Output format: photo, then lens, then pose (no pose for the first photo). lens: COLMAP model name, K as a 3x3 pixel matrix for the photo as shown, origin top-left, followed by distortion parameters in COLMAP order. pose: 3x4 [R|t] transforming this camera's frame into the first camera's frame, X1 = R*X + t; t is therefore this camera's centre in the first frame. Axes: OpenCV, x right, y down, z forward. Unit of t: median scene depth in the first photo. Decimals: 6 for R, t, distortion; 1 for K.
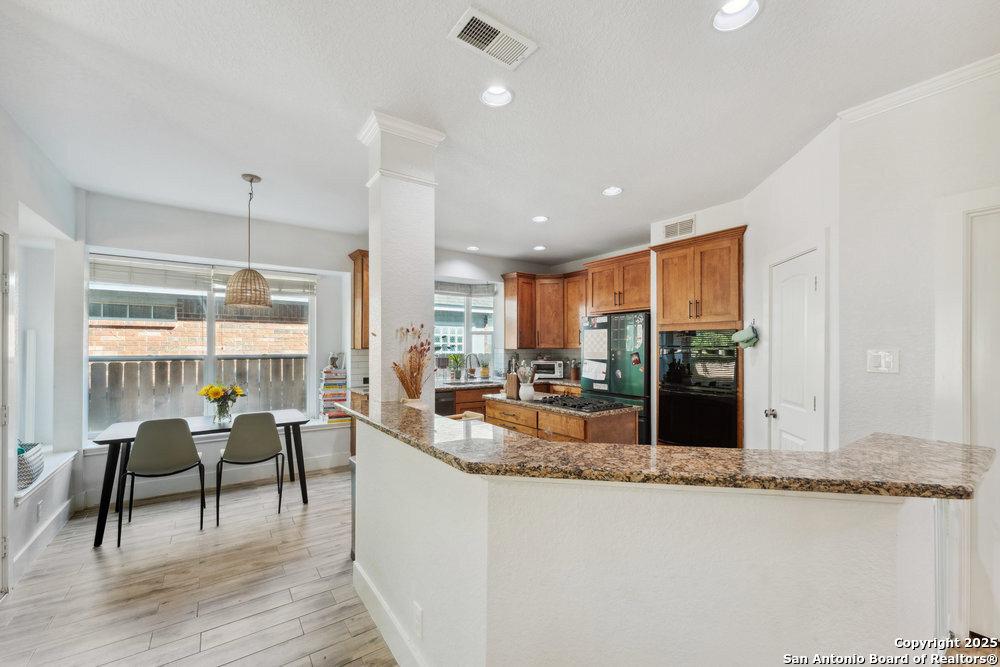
lens RADIAL K [[399.3, 0, 488.7], [0, 399.3, 345.7], [0, 0, 1]] dist [-0.000223, -0.000057]
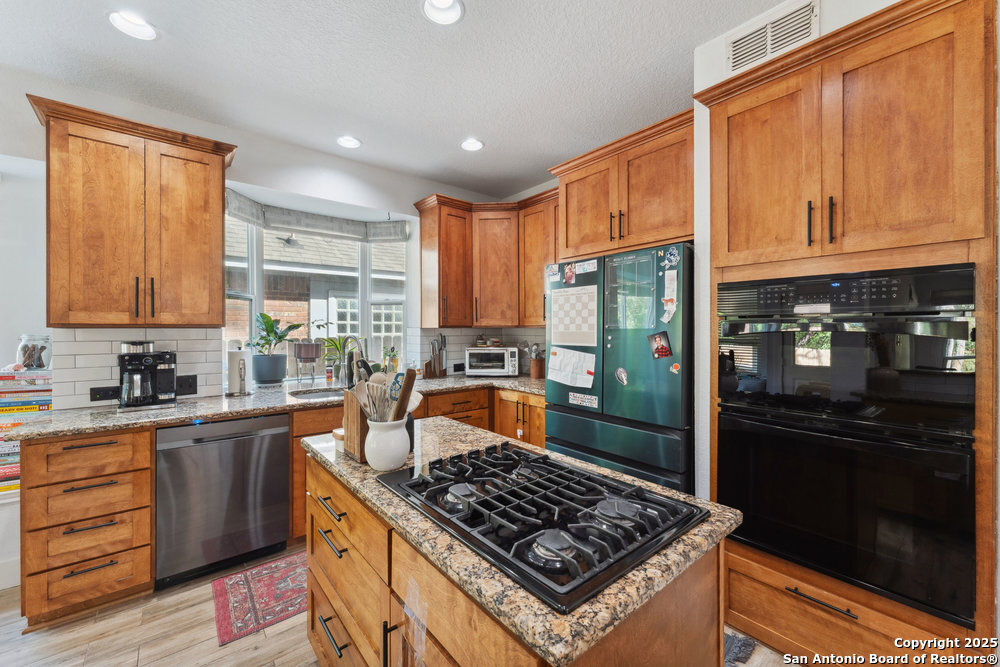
lens RADIAL K [[396.2, 0, 495.4], [0, 396.2, 331.7], [0, 0, 1]] dist [0.000891, 0.000062]
pose [[0.995856, -0.004459, 0.090831, 0.127096], [0.003629, 0.999950, 0.009305, 0.011240], [-0.090868, -0.008937, 0.995823, 0.524082]]
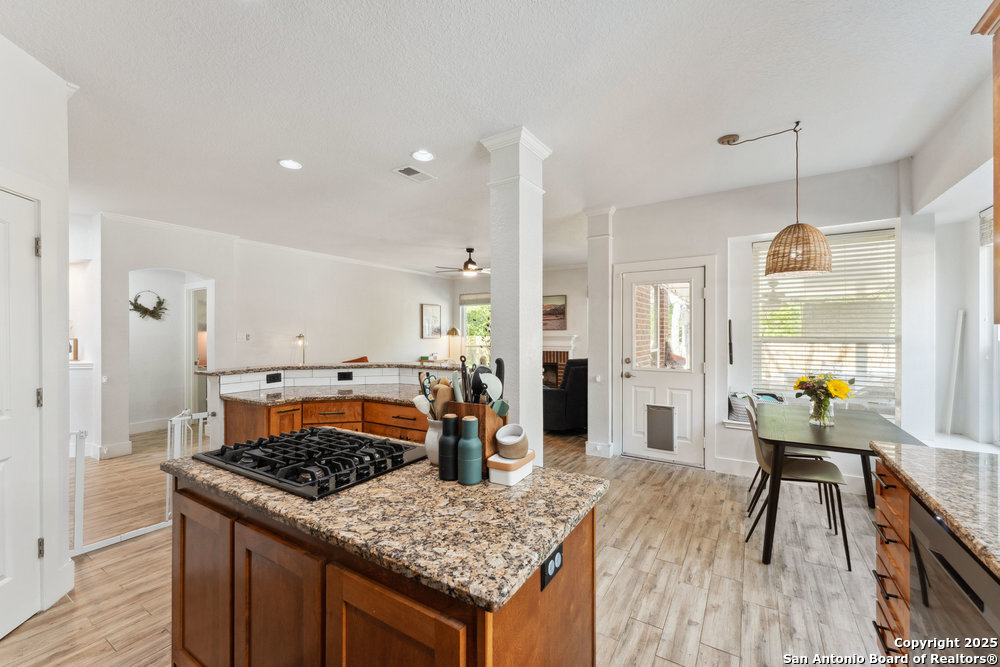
lens RADIAL K [[410.4, 0, 500.0], [0, 410.4, 333.5], [0, 0, 1]] dist [0.000578, 0.000056]
pose [[-0.915356, 0.000574, -0.402645, 0.164865], [0.000621, 1.000000, 0.000013, 0.010575], [0.402645, -0.000238, -0.915356, 1.116915]]
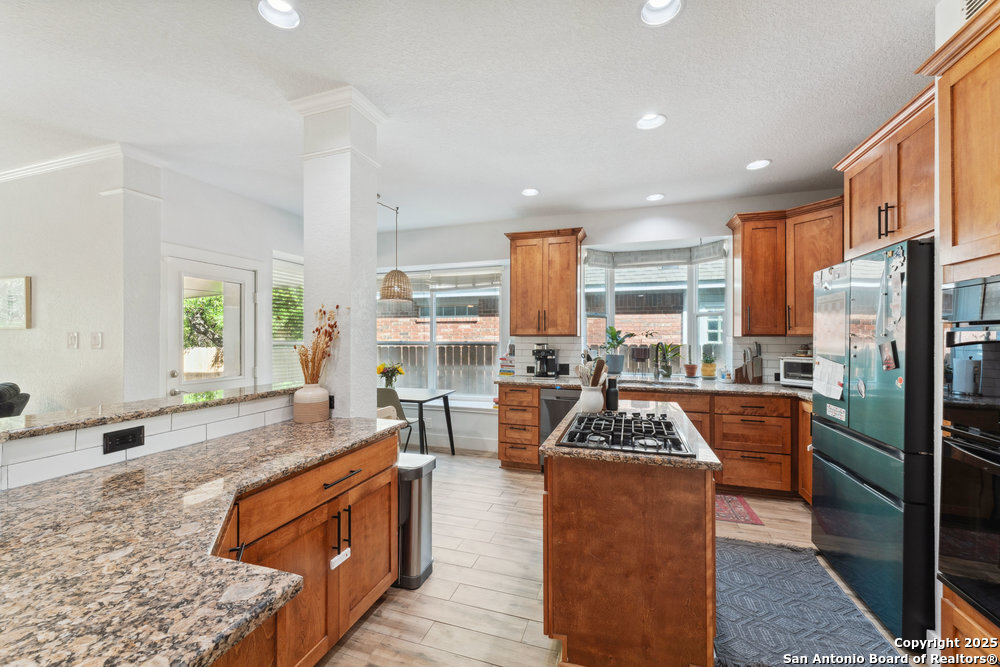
lens RADIAL K [[392.1, 0, 493.7], [0, 392.1, 337.6], [0, 0, 1]] dist [-0.000422, 0.000117]
pose [[0.602360, -0.001089, -0.798224, 0.416975], [0.001995, 0.999998, 0.000141, 0.012059], [0.798222, -0.001677, 0.602360, 0.396899]]
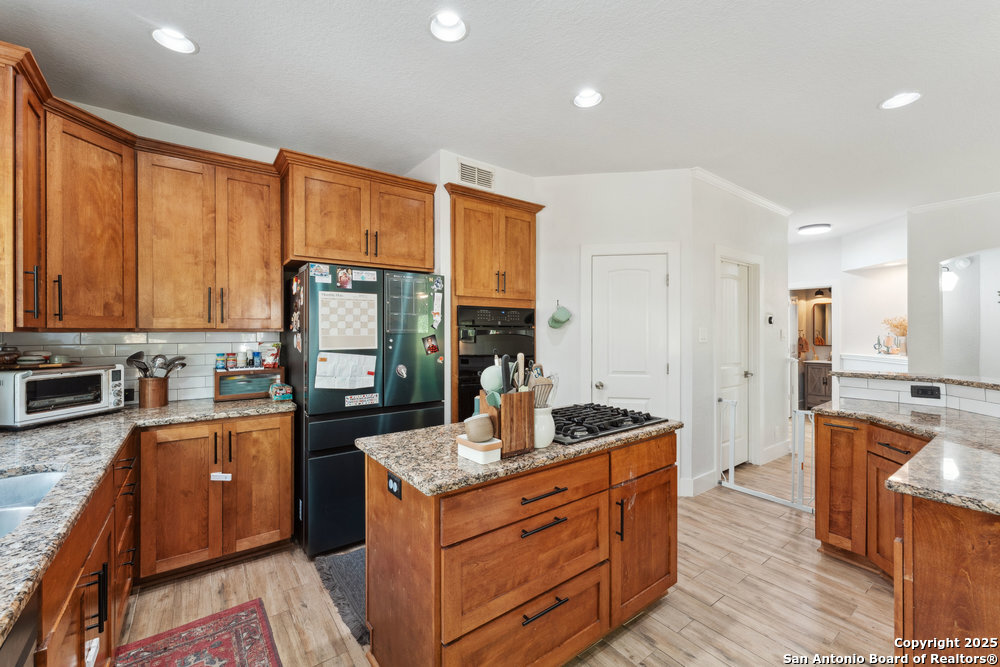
lens RADIAL K [[405.5, 0, 500.0], [0, 405.5, 333.5], [0, 0, 1]] dist [-0.000257, -0.000025]
pose [[-0.041724, -0.006078, 0.999111, -0.278361], [0.000513, 0.999981, 0.006105, 0.009976], [-0.999129, 0.000767, -0.041720, 0.855031]]
